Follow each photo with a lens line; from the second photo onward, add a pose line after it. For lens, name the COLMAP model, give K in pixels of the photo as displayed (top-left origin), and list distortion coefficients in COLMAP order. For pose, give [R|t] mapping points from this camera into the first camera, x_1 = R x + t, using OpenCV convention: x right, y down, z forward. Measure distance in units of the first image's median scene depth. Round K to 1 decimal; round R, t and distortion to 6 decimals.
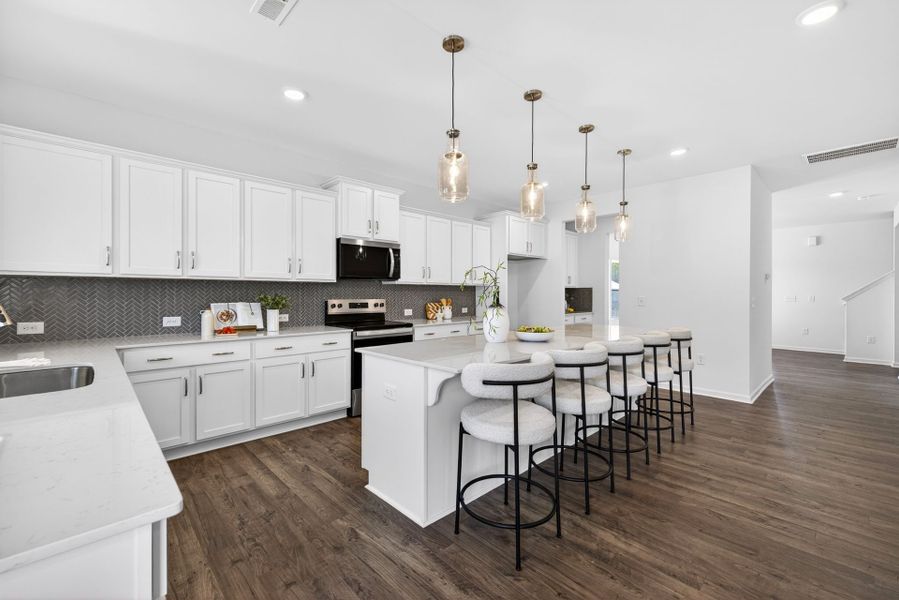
lens RADIAL K [[377.0, 0, 442.2], [0, 377.0, 297.0], [0, 0, 1]] dist [-0.000802, -0.000194]
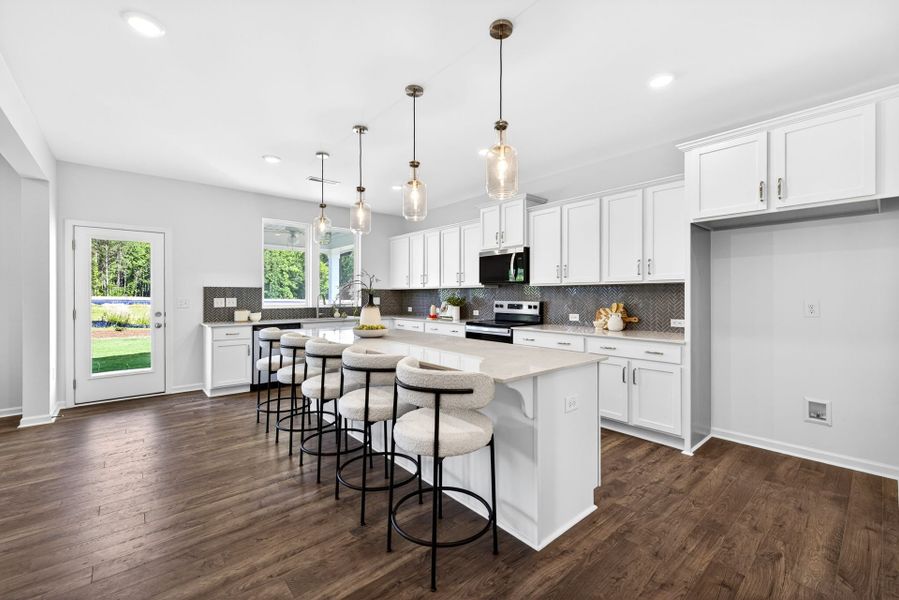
lens RADIAL K [[377.0, 0, 453.7], [0, 377.0, 294.3], [0, 0, 1]] dist [-0.000802, -0.000194]
pose [[-0.027894, -0.006202, -0.999592, 0.909234], [-0.008973, 0.999942, -0.005954, -0.006018], [0.999571, 0.008803, -0.027948, 0.846326]]
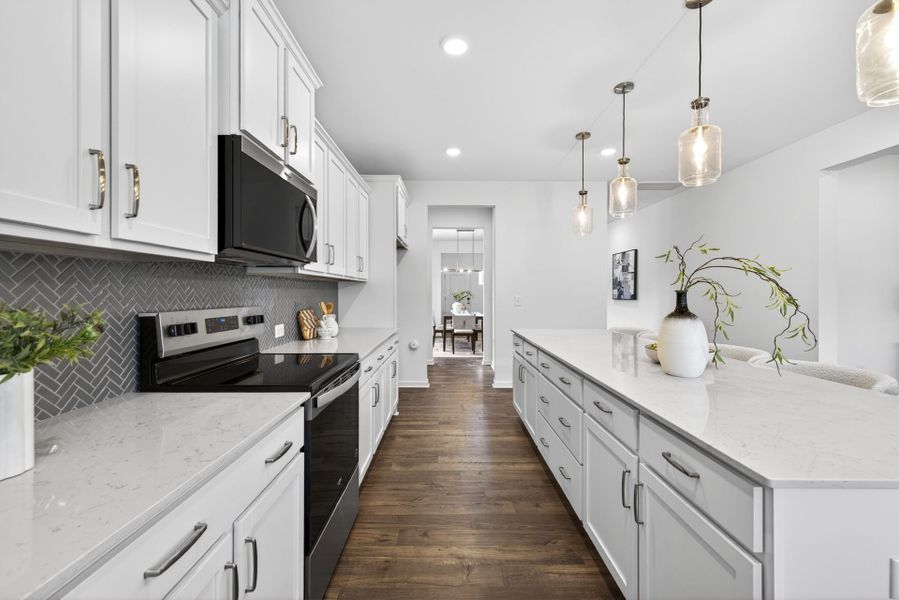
lens RADIAL K [[377.0, 0, 446.9], [0, 377.0, 299.8], [0, 0, 1]] dist [-0.000802, -0.000194]
pose [[0.685913, -0.015250, 0.727524, -0.350238], [0.006583, 0.999870, 0.014752, -0.007776], [-0.727654, -0.005329, 0.685923, 0.551311]]
